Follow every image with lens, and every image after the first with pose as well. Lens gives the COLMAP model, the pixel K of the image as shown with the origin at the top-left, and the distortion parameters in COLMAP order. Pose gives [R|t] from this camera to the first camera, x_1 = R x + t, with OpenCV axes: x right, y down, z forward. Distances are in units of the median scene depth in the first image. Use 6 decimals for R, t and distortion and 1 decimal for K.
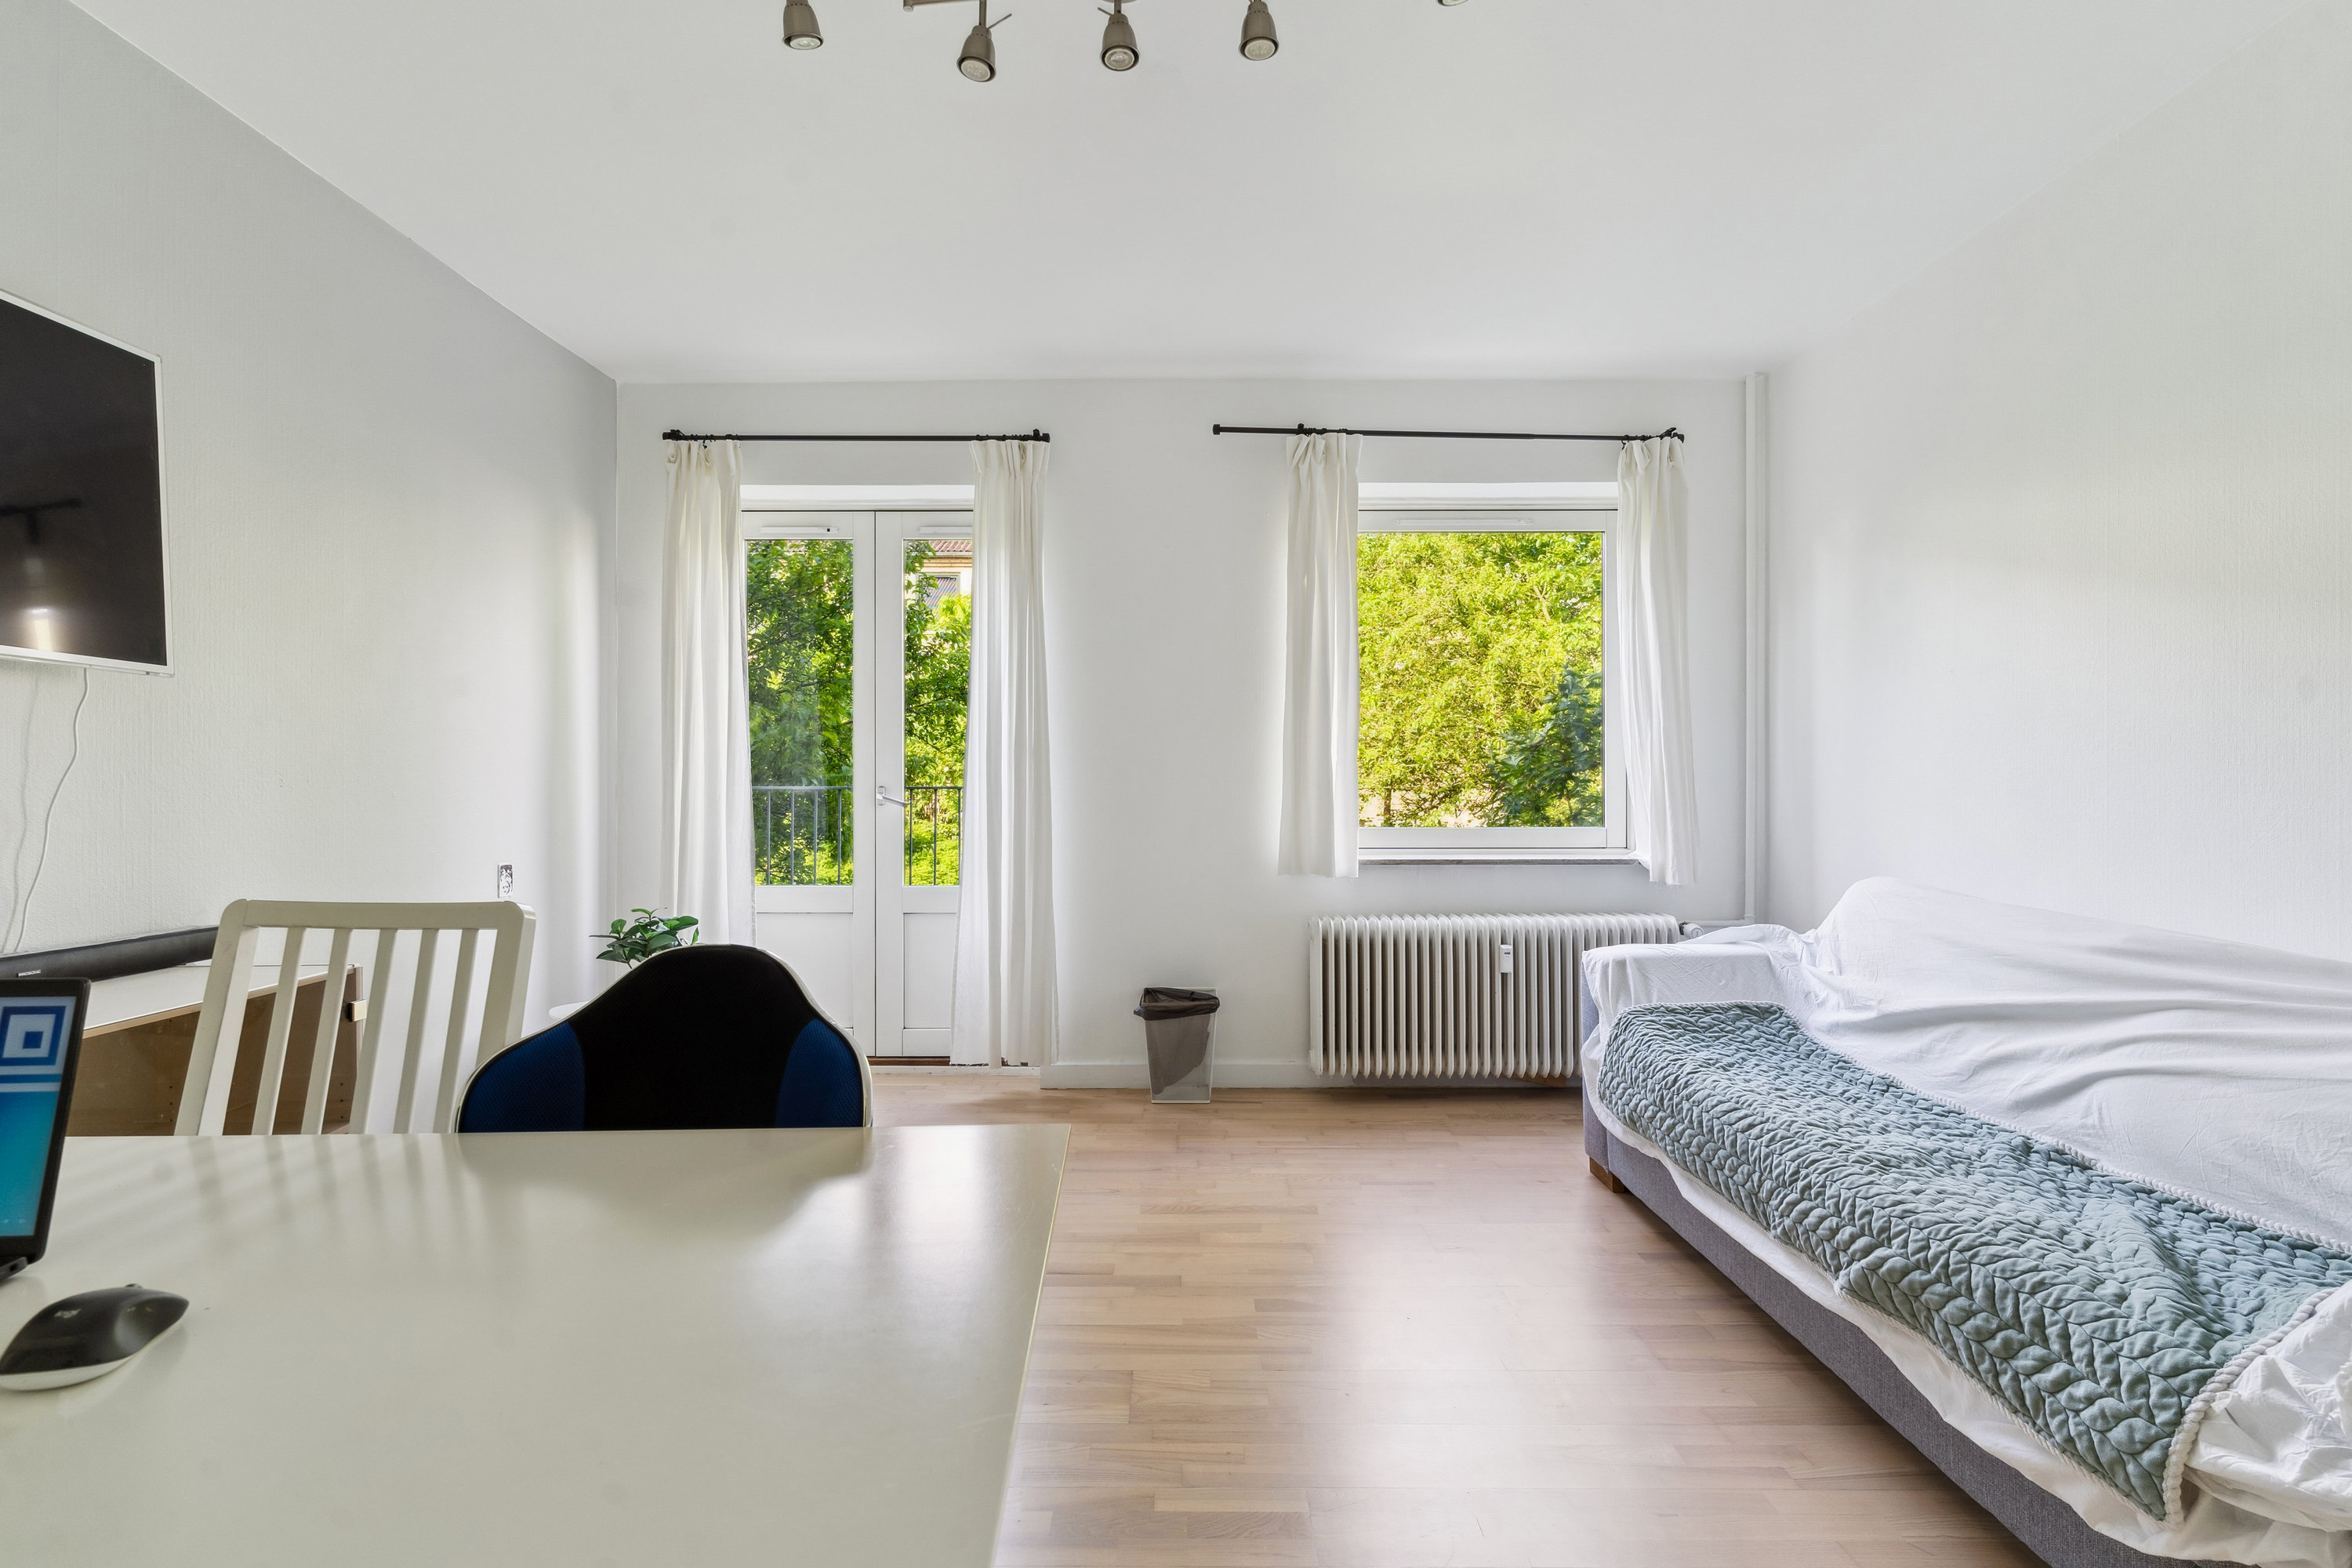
lens RADIAL K [[1180.6, 0, 1171.2], [0, 1180.6, 773.9], [0, 0, 1]] dist [0.006191, -0.001117]
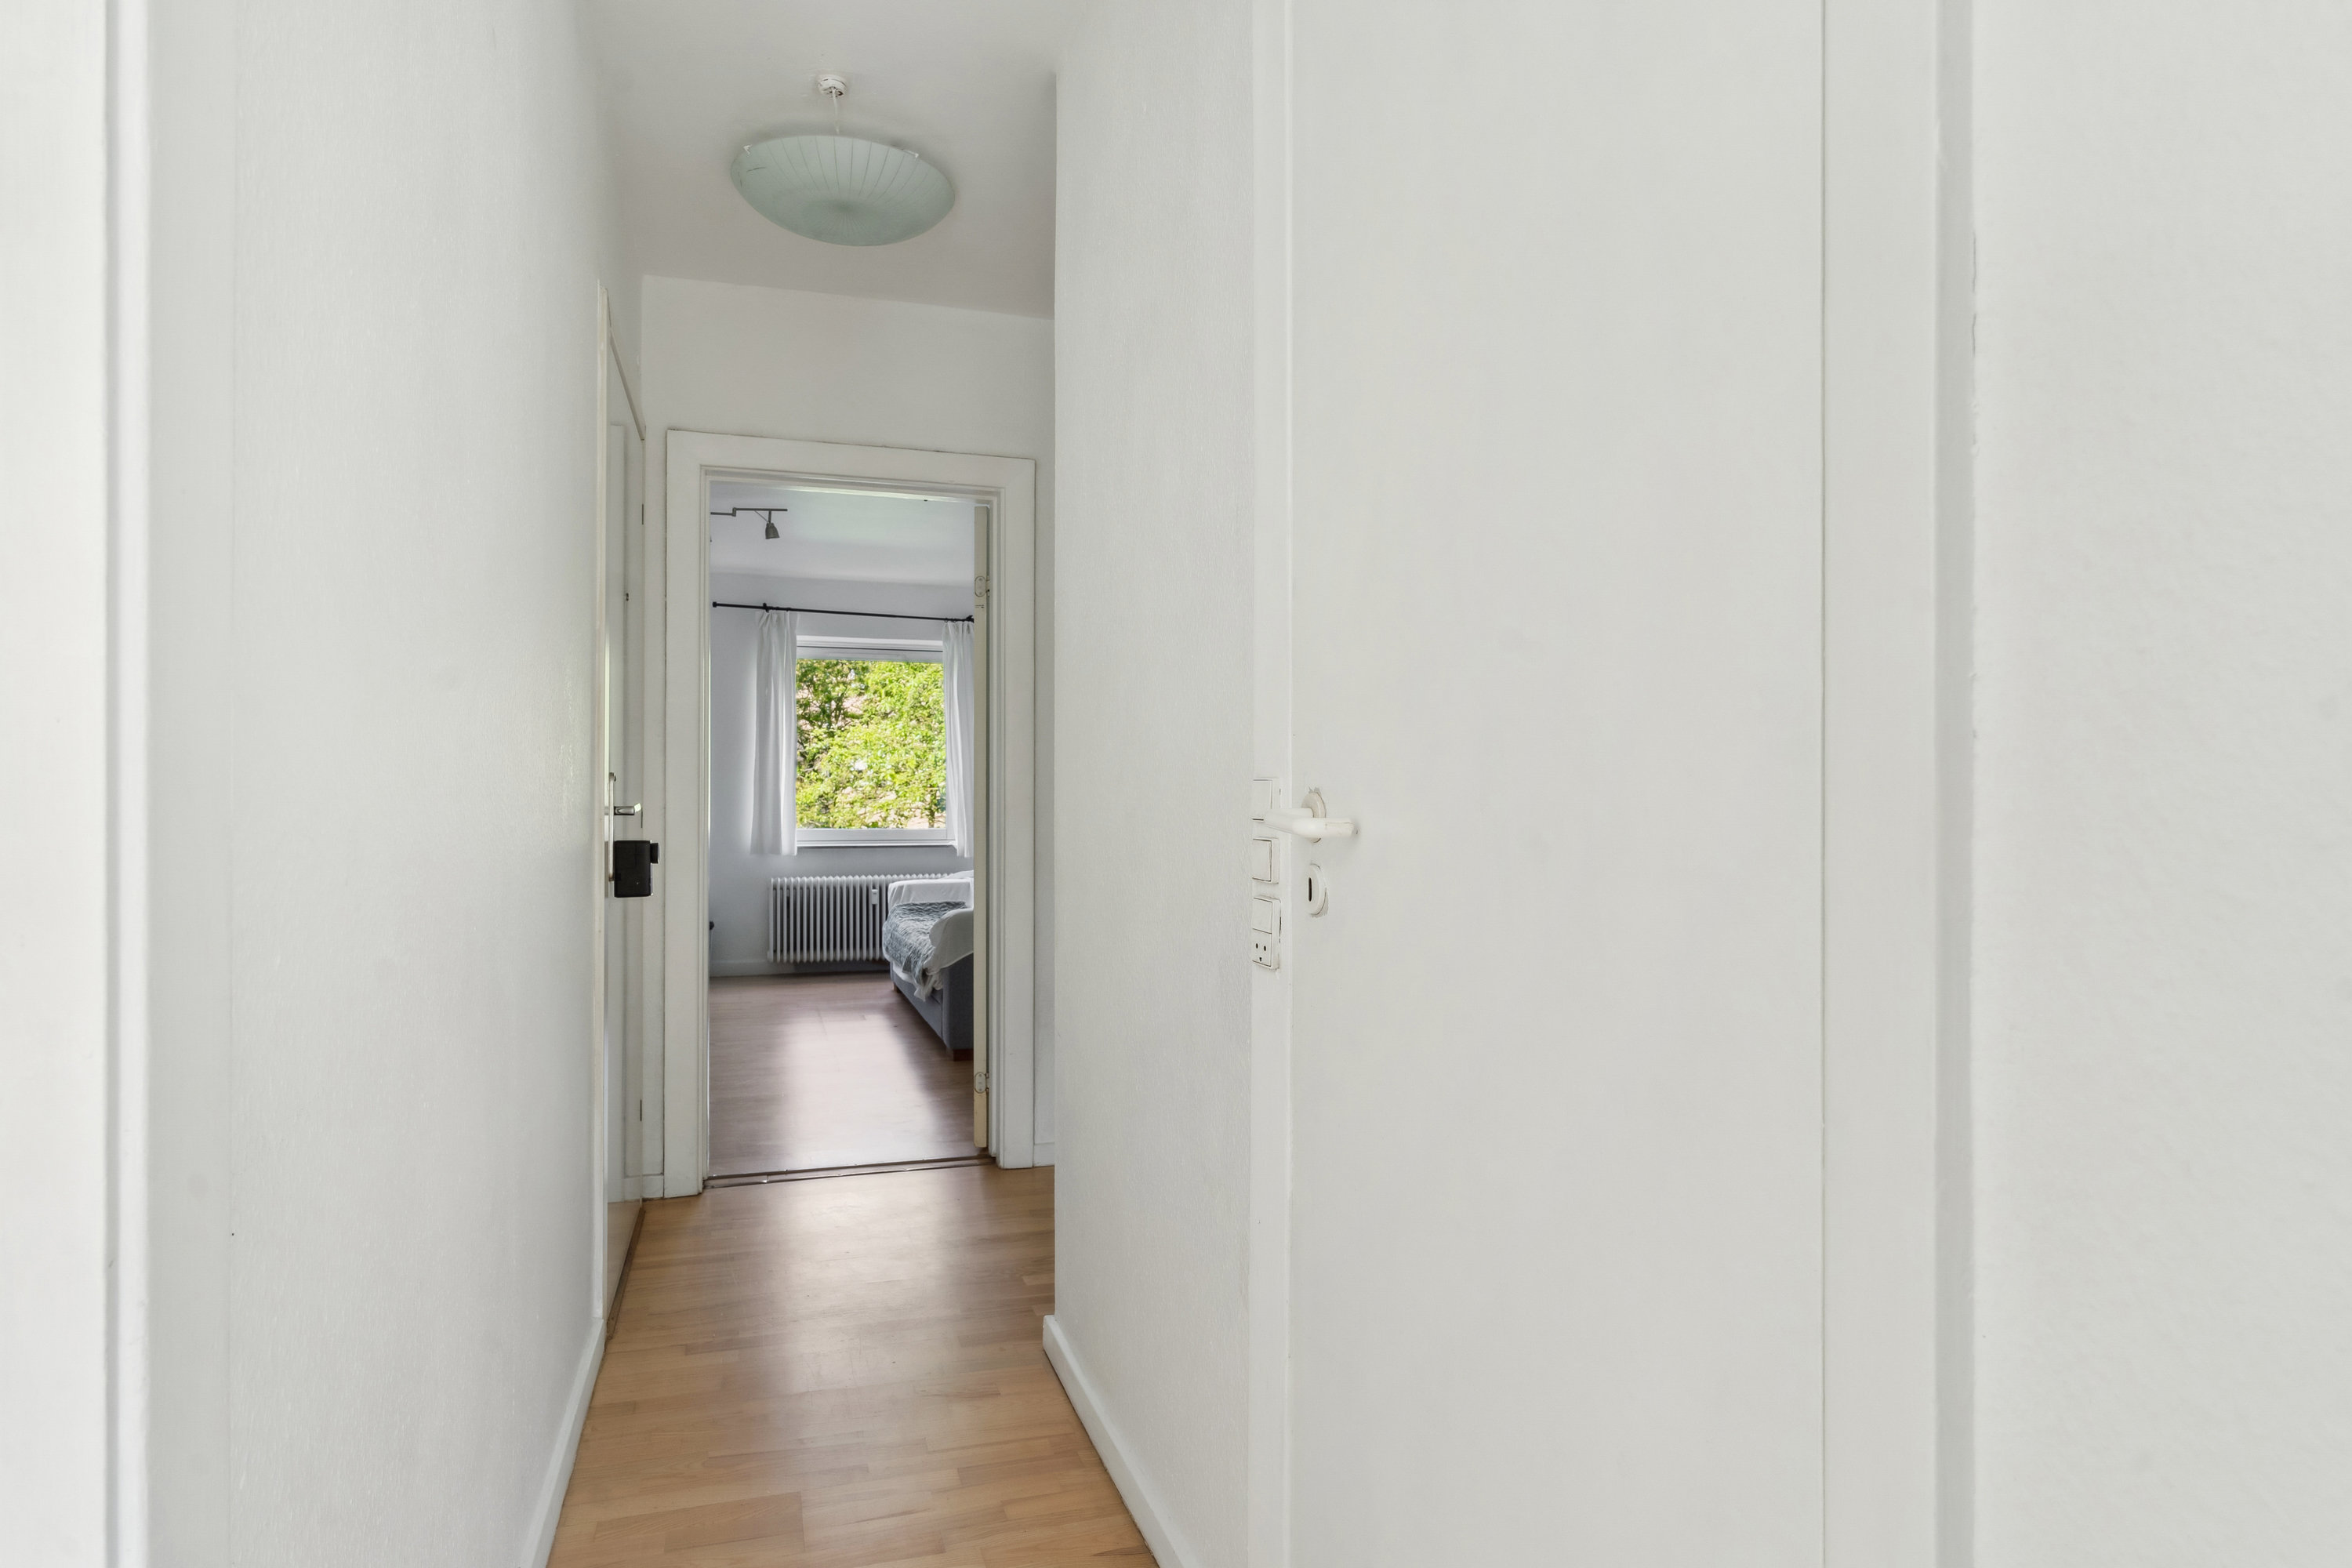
lens RADIAL K [[1319.7, 0, 1172.4], [0, 1319.7, 795.6], [0, 0, 1]] dist [0.000701, 0.001295]
pose [[0.949959, 0.002338, 0.312366, 0.075790], [-0.002607, 0.999997, 0.000445, -0.007513], [-0.312364, -0.001237, 0.949962, -1.136029]]
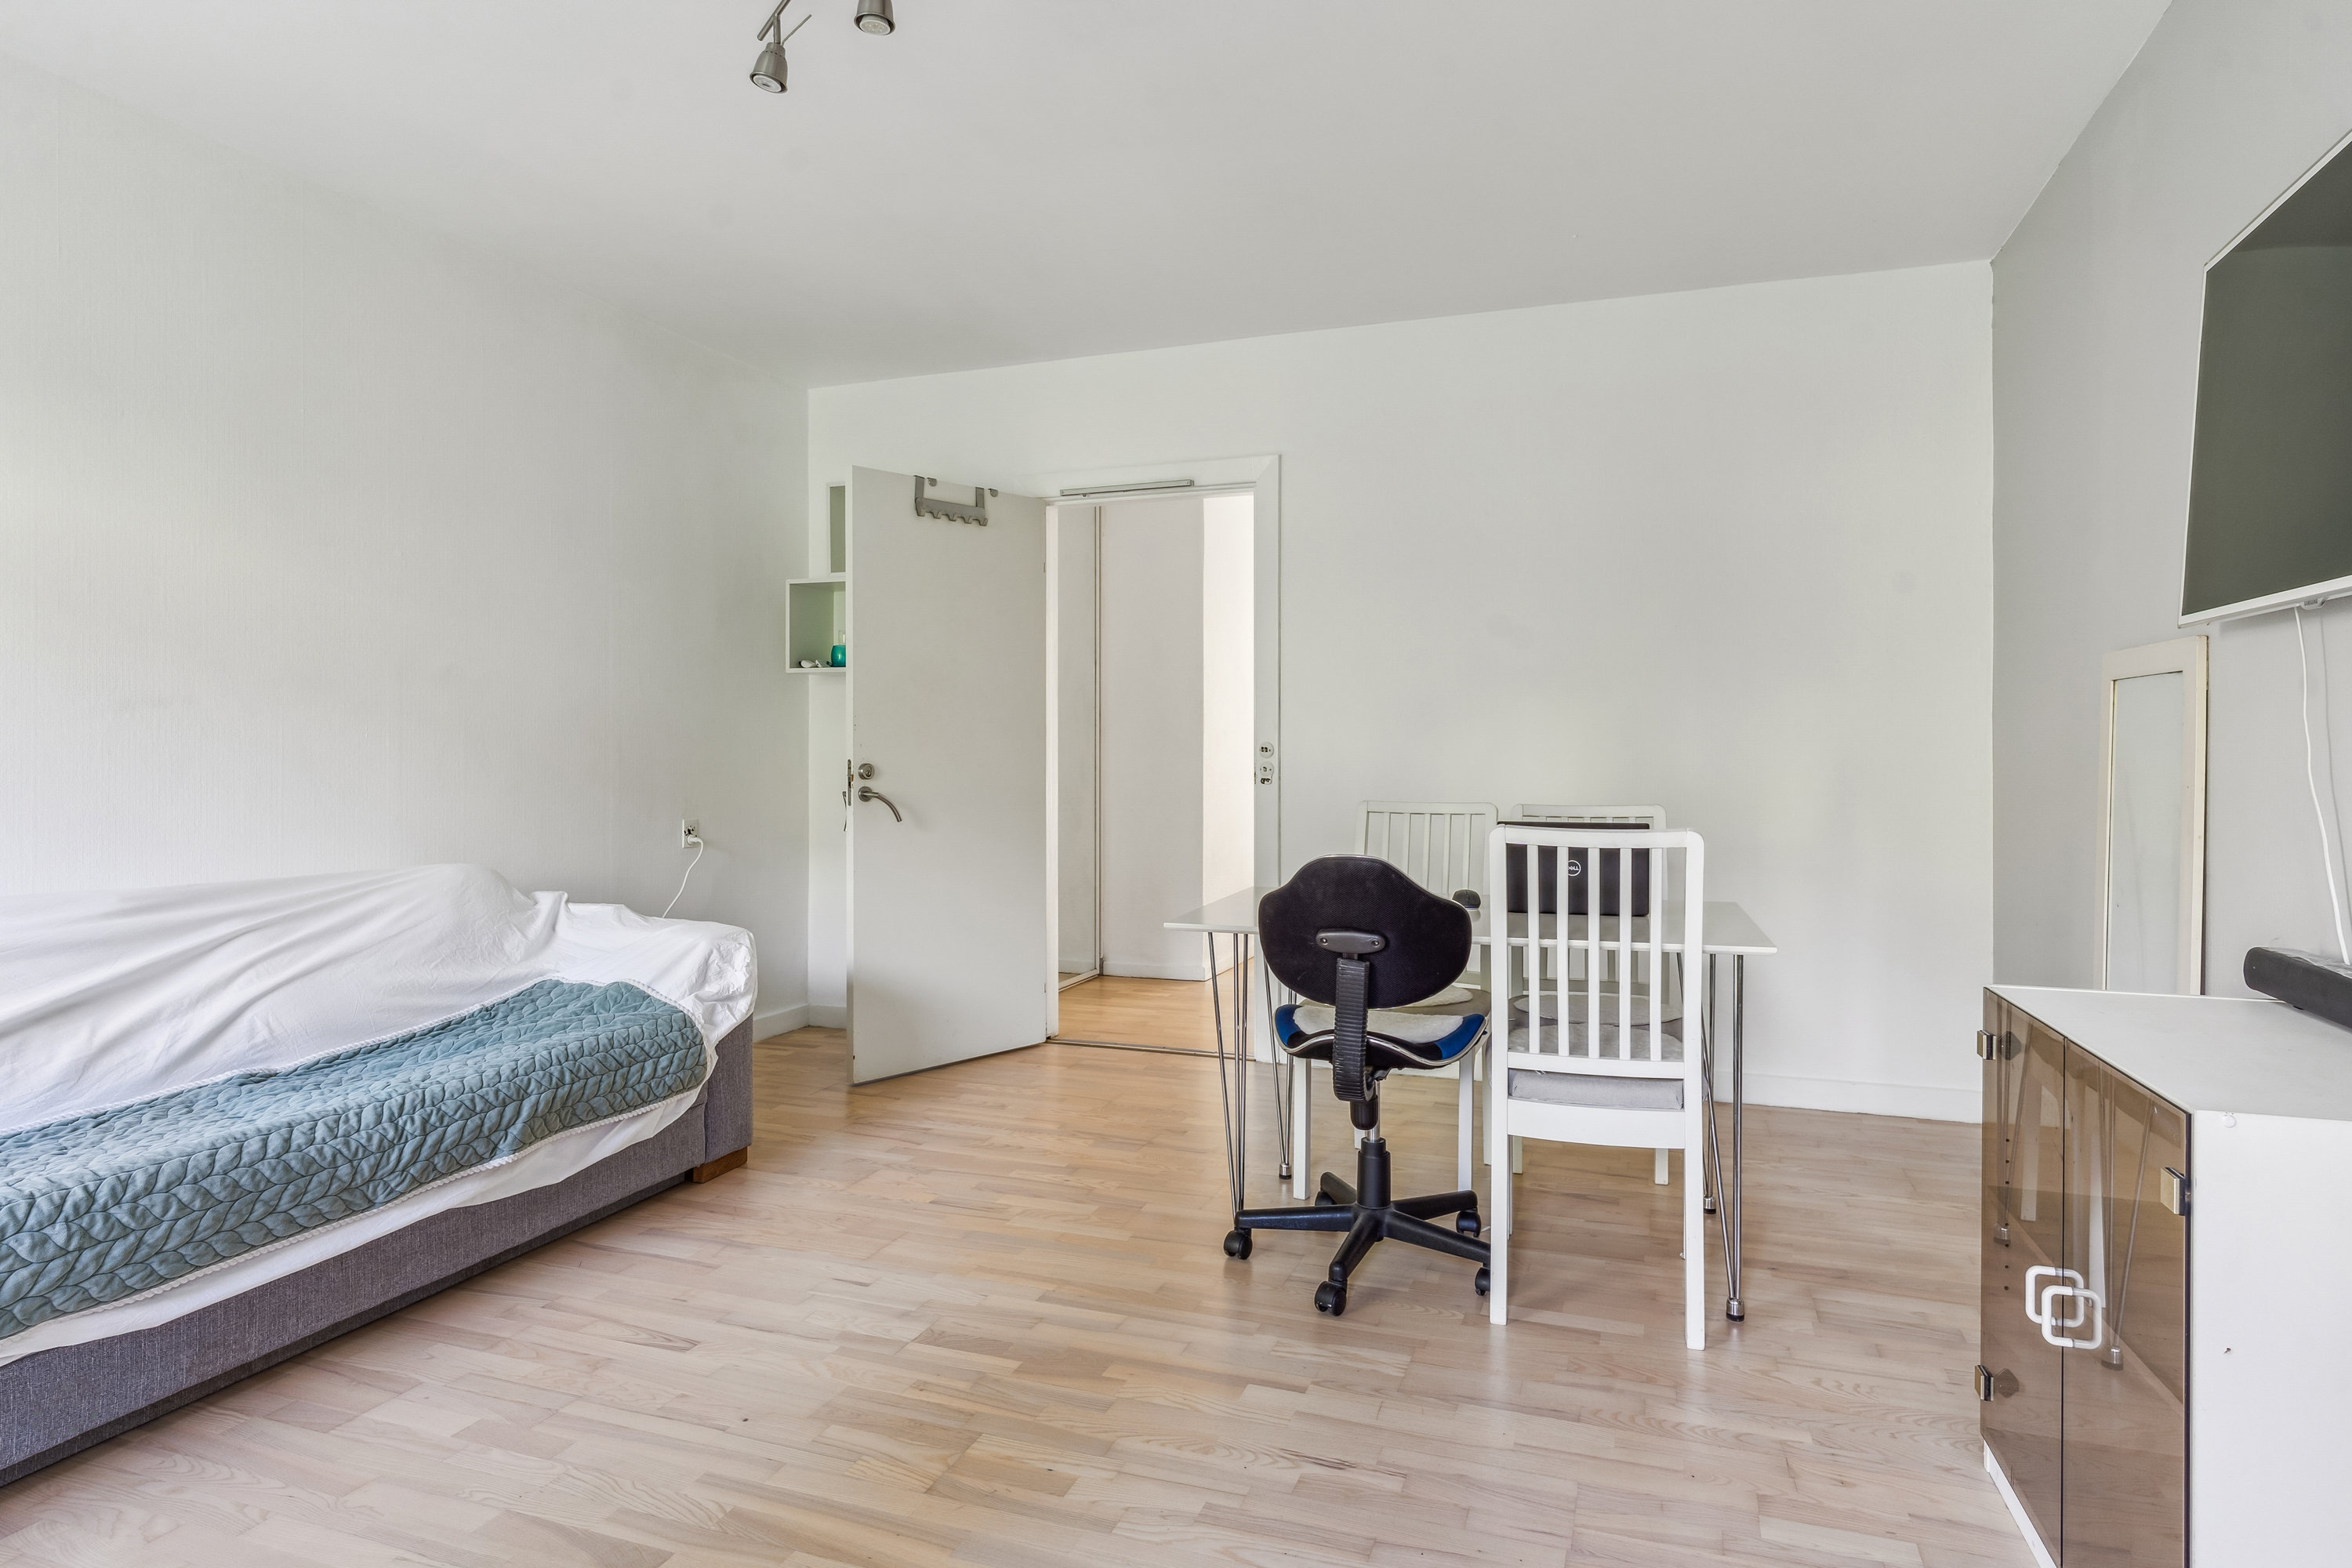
lens RADIAL K [[1319.7, 0, 1172.4], [0, 1319.7, 795.6], [0, 0, 1]] dist [0.000701, 0.001295]
pose [[-0.942173, -0.010714, 0.334955, -0.264774], [-0.001513, 0.999615, 0.027721, 0.005421], [-0.335123, 0.025611, -0.941826, 0.969137]]
